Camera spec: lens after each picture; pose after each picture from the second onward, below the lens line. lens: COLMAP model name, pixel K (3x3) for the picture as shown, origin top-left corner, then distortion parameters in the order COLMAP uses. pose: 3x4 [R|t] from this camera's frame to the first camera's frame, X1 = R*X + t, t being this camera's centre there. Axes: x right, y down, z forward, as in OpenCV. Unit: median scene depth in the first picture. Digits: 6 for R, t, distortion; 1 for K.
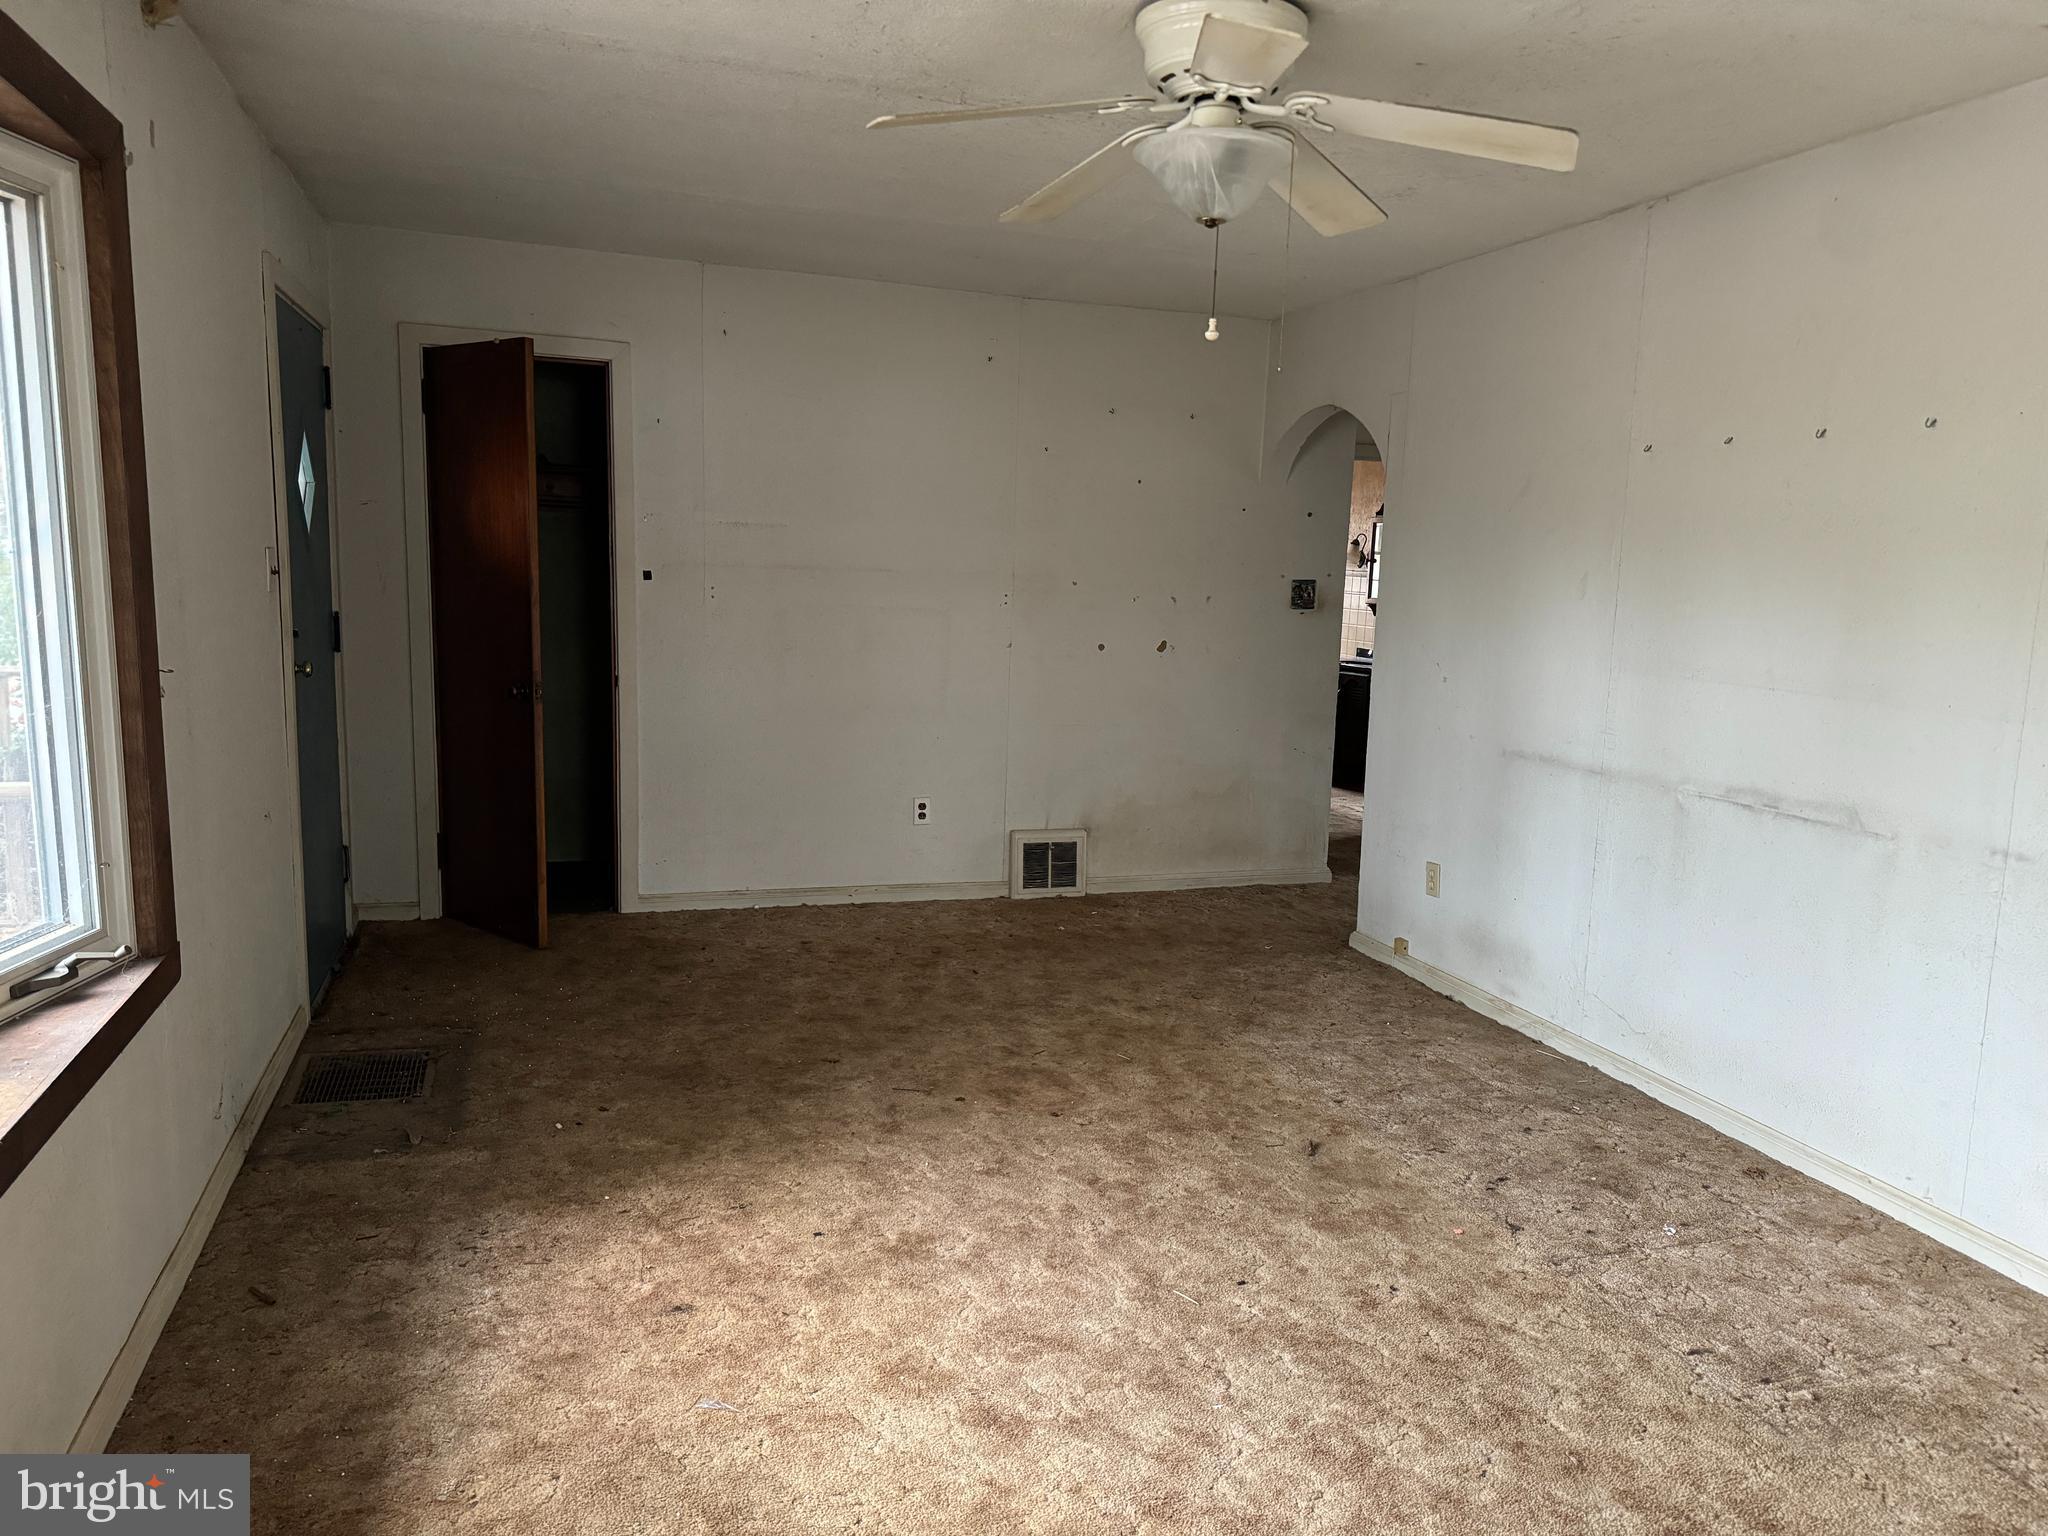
lens RADIAL K [[1447.0, 0, 1061.3], [0, 1447.0, 760.6], [0, 0, 1]] dist [0.069788, -0.103857]
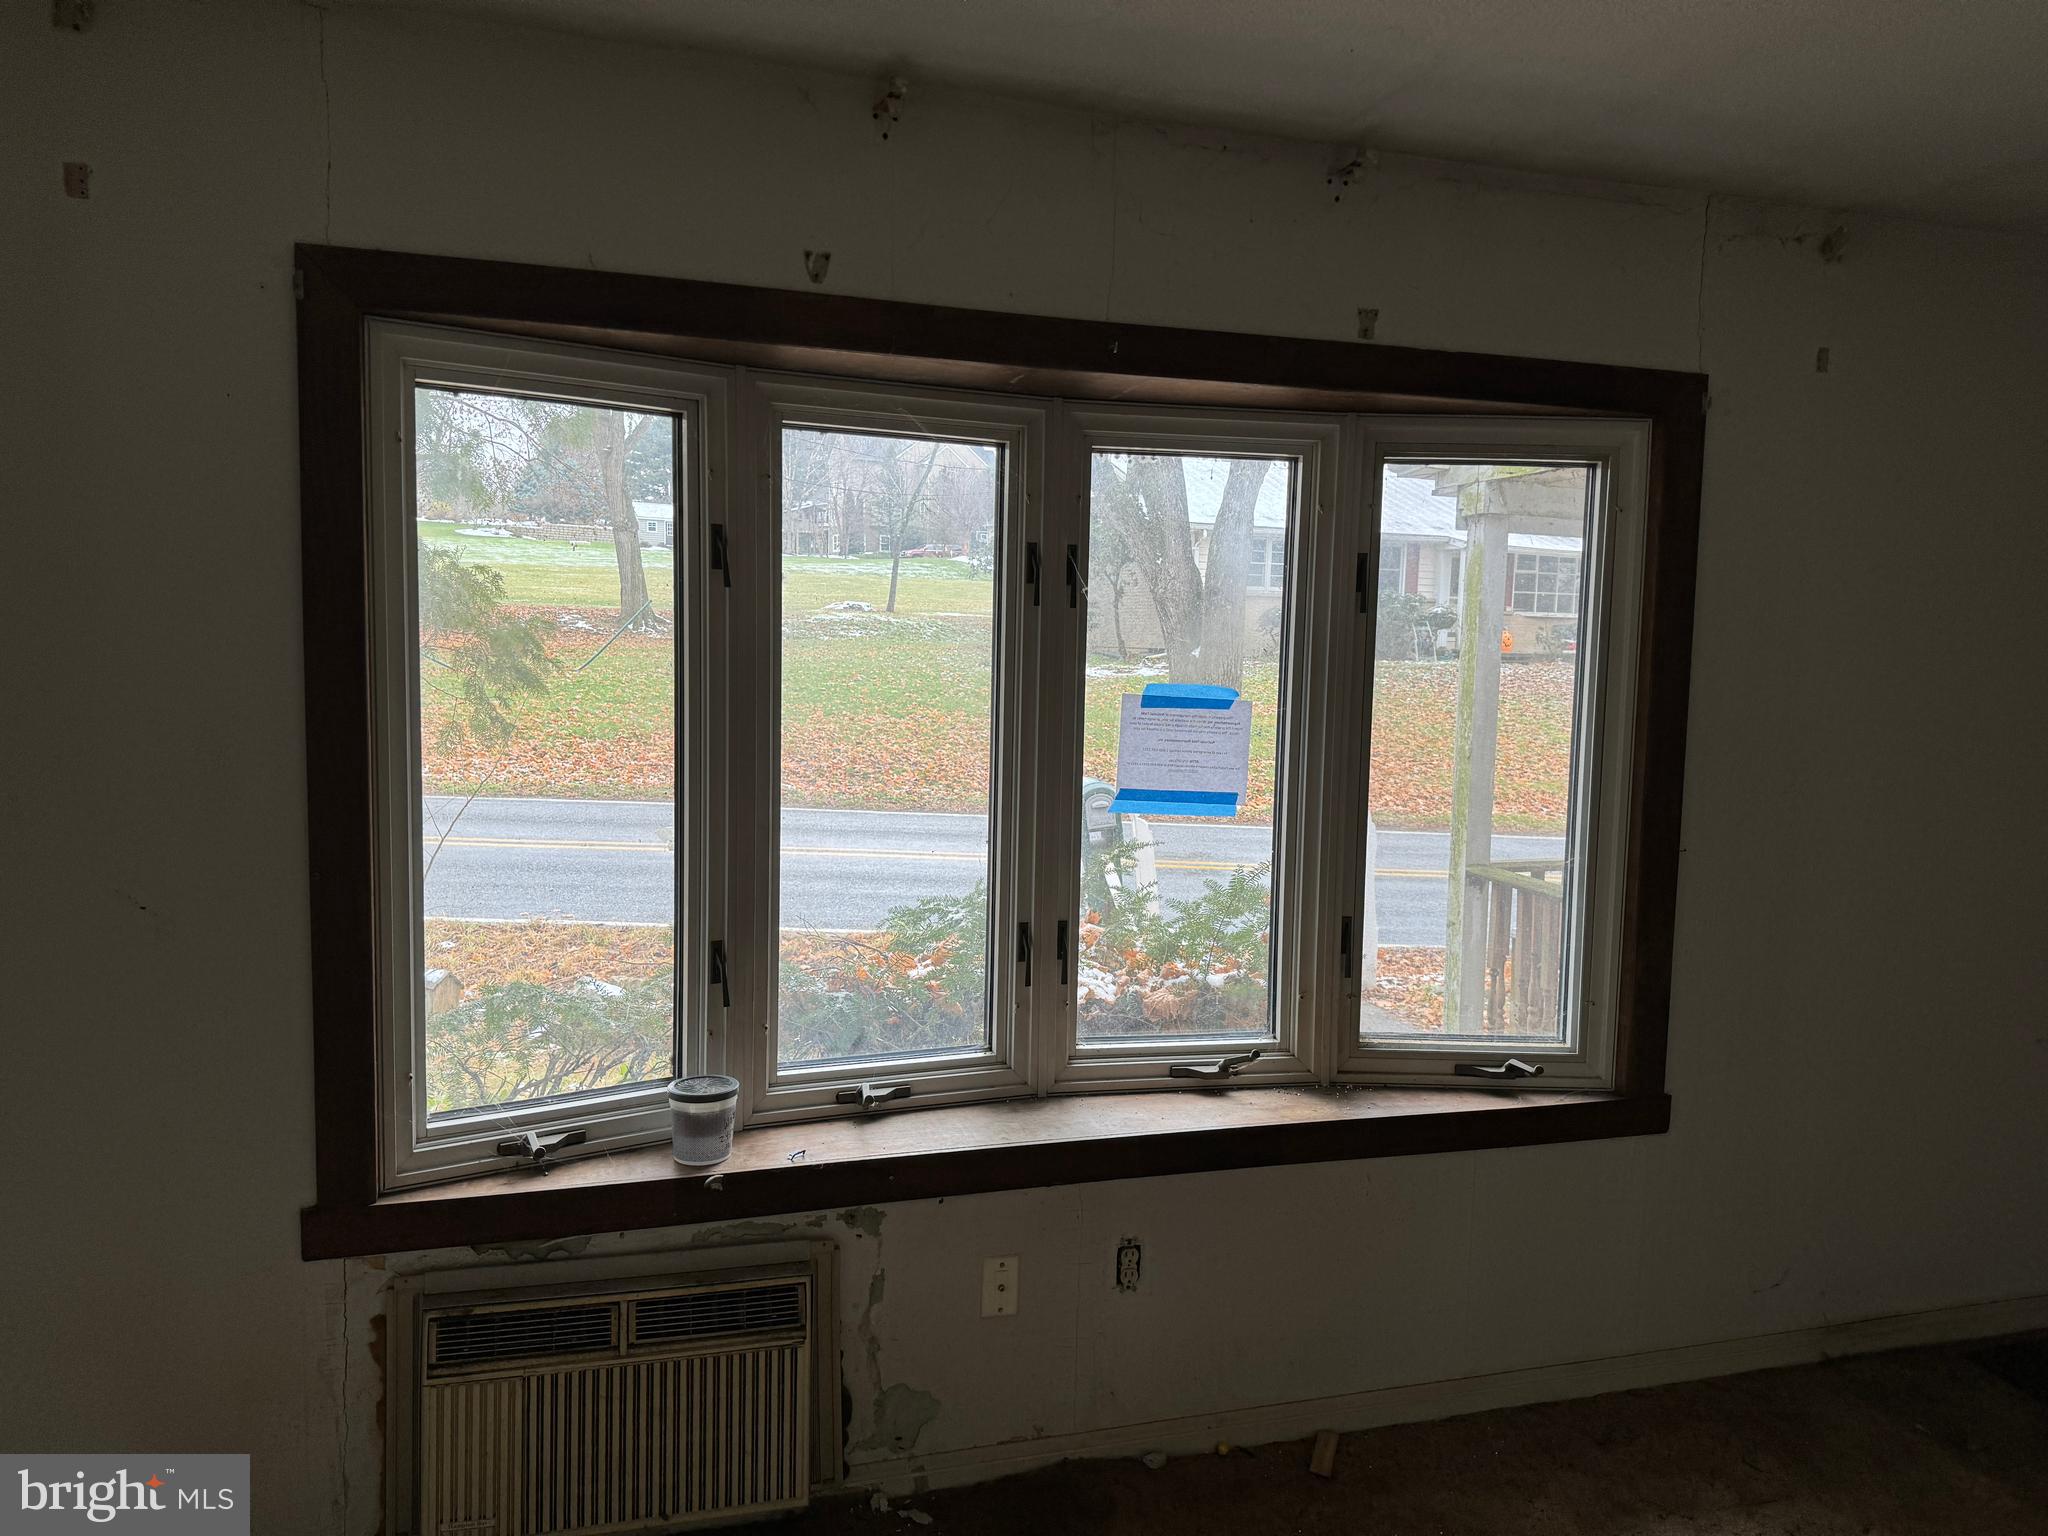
lens RADIAL K [[1428.8, 0, 1025.1], [0, 1428.8, 772.0], [0, 0, 1]] dist [0.073060, -0.096408]
pose [[-0.038944, 0.060133, -0.997430, 0.466784], [-0.175379, 0.982282, 0.066067, -0.098604], [0.983731, 0.177501, -0.027708, 0.496371]]
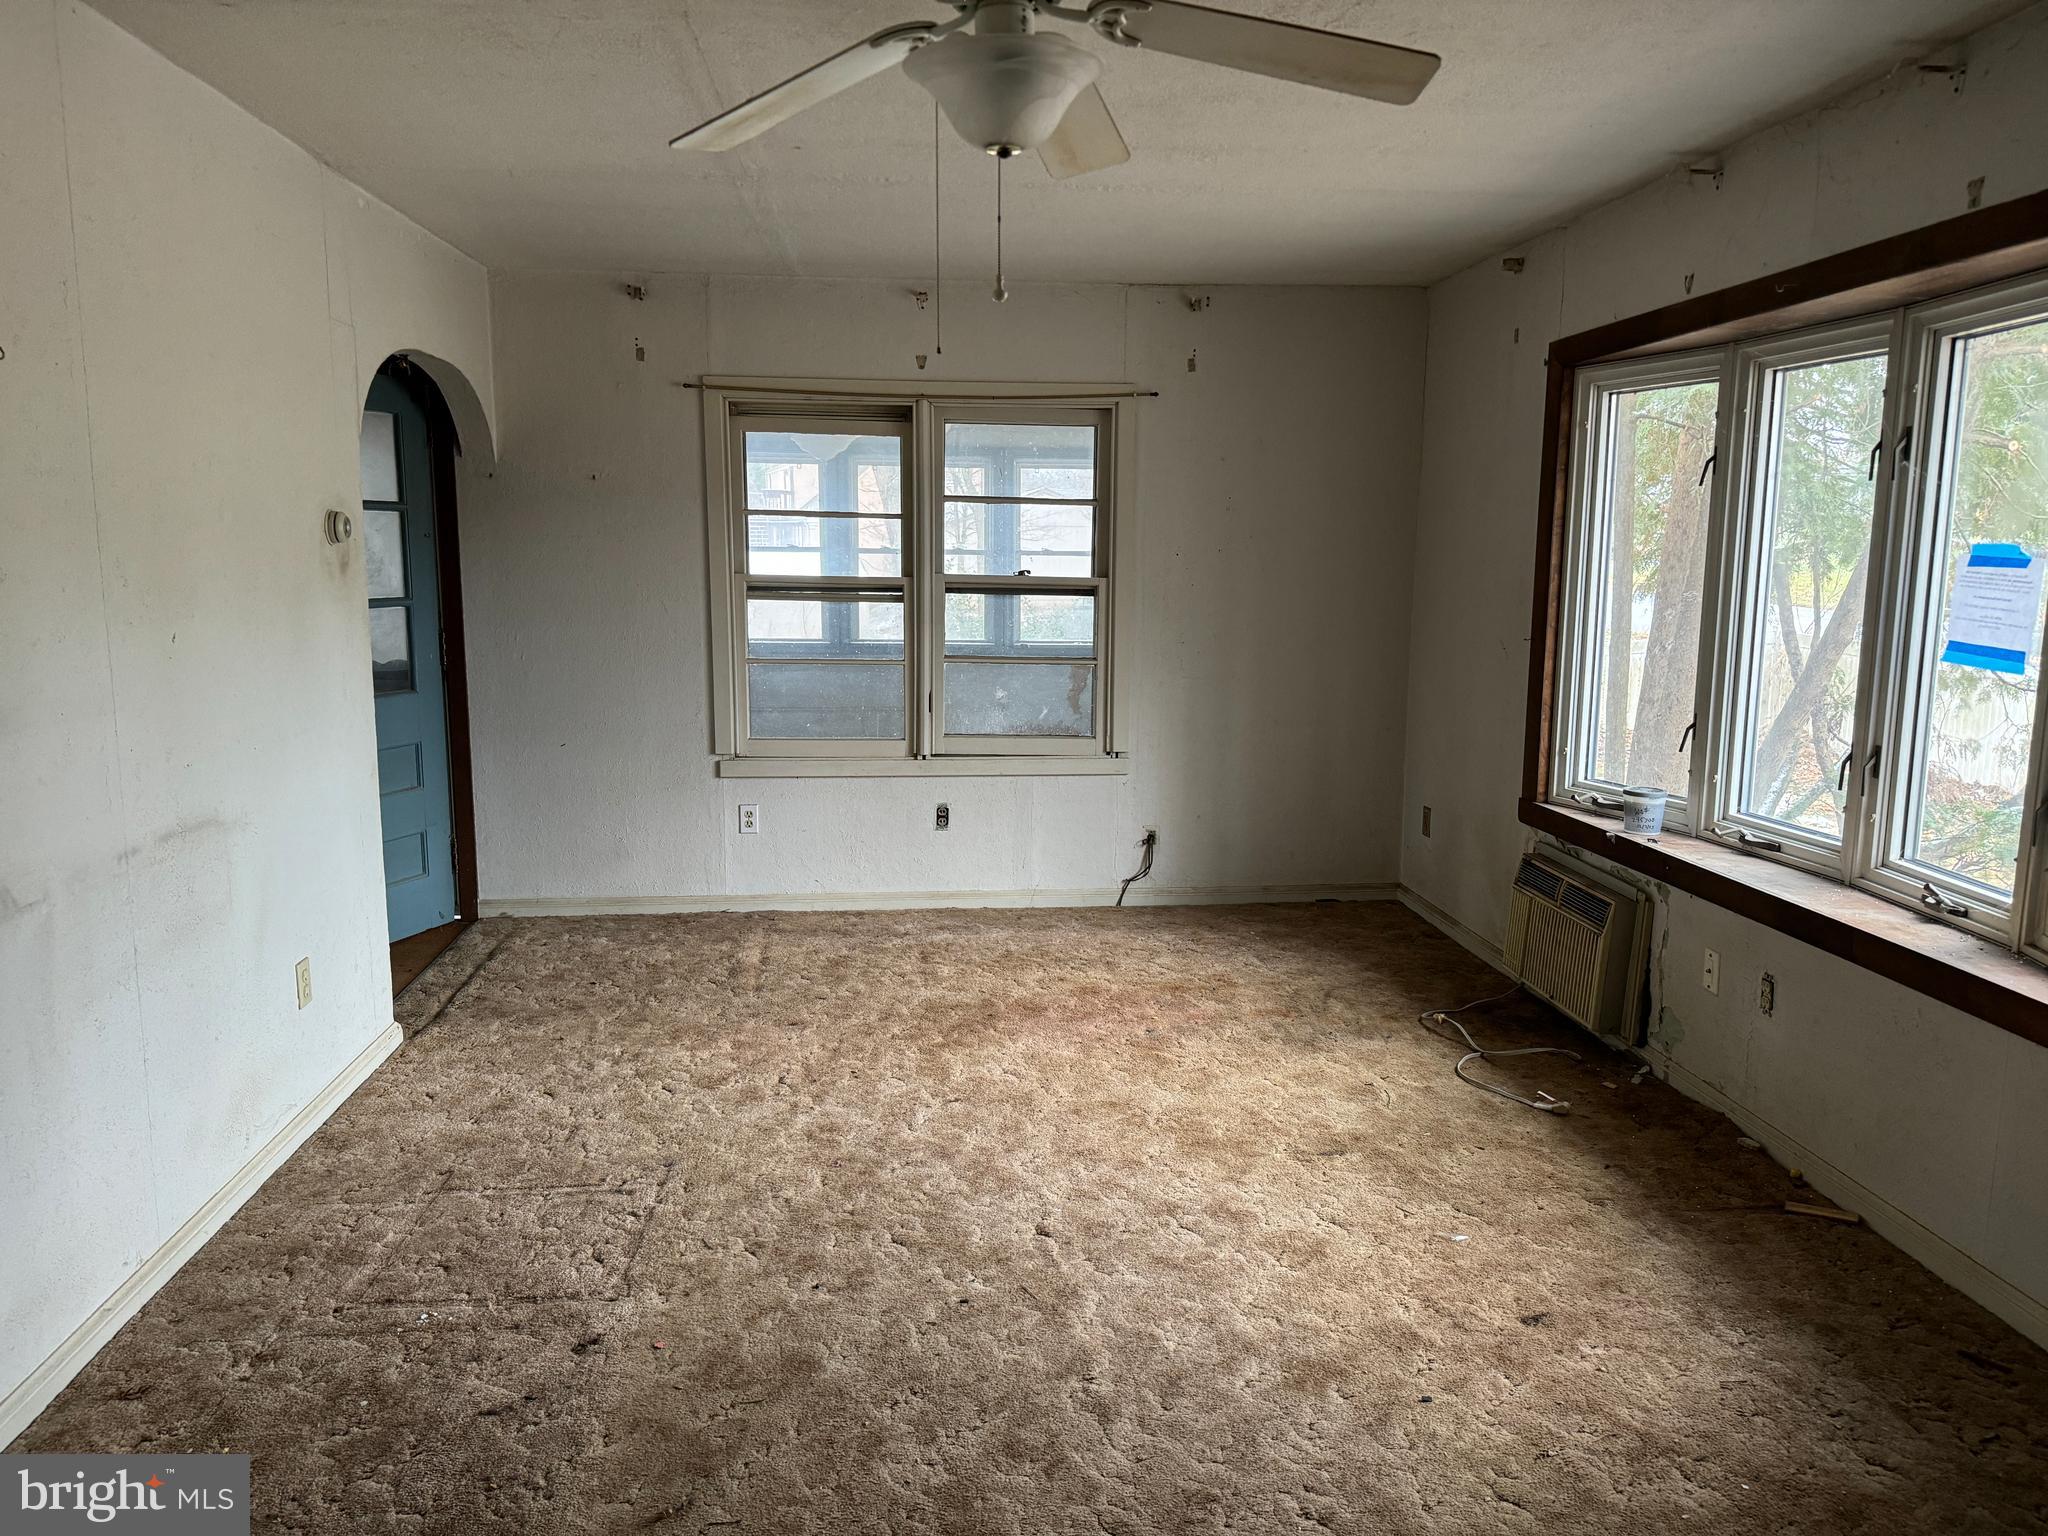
lens RADIAL K [[1428.8, 0, 1025.1], [0, 1428.8, 772.0], [0, 0, 1]] dist [0.073060, -0.096408]
pose [[-0.968923, -0.075201, 0.235655, -0.120843], [-0.000532, 0.953300, 0.302025, -0.280608], [-0.247362, 0.292513, -0.923714, 1.825875]]
